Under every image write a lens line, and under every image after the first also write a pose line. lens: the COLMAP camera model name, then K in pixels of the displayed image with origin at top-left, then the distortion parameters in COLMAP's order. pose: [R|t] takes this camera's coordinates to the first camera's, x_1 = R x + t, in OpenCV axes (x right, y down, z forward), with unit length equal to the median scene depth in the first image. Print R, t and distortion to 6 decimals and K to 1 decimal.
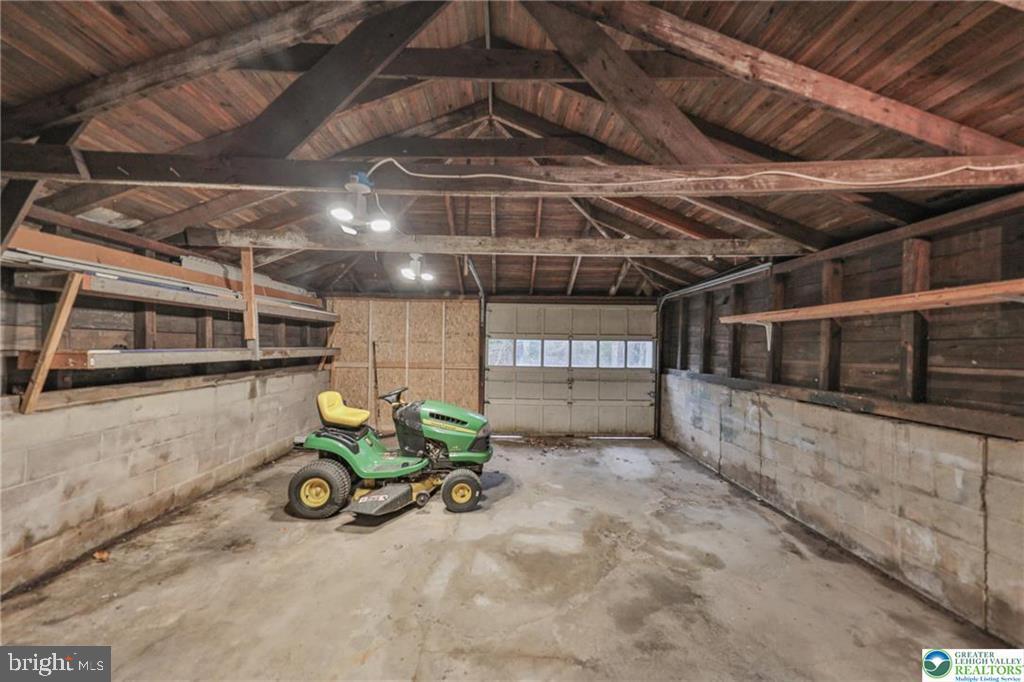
lens RADIAL K [[354.1, 0, 512.8], [0, 354.1, 338.2], [0, 0, 1]] dist [0.011250, -0.006301]
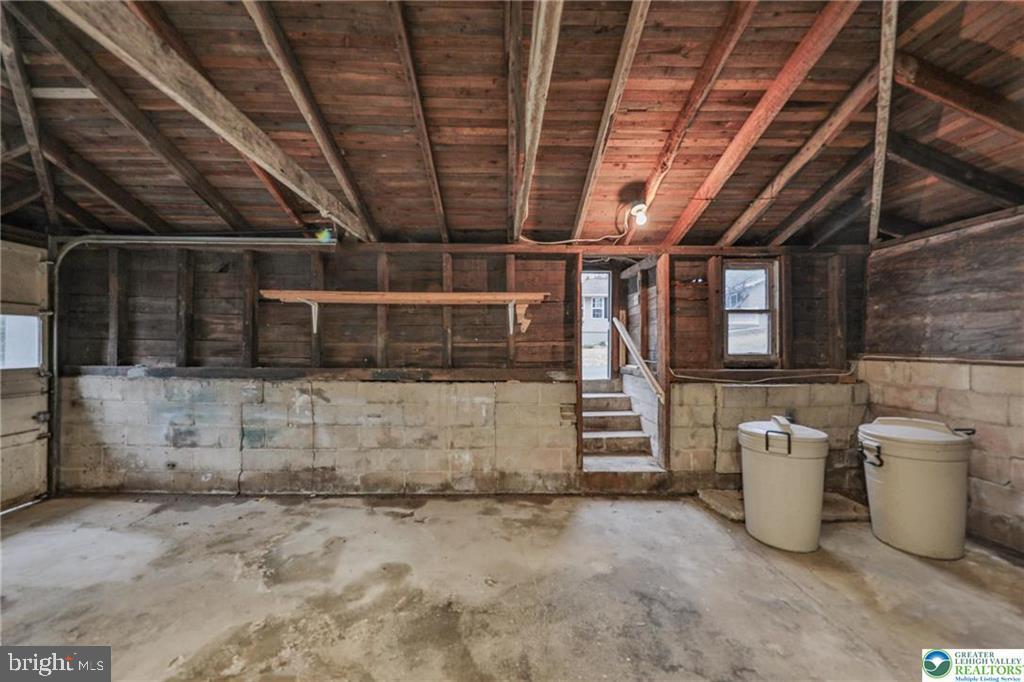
lens RADIAL K [[354.1, 0, 512.8], [0, 354.1, 338.2], [0, 0, 1]] dist [0.011250, -0.006301]
pose [[0.017550, -0.009446, 0.999801, -0.211792], [-0.028351, 0.999549, 0.009941, 0.025406], [-0.999444, -0.028520, 0.017274, 0.493180]]
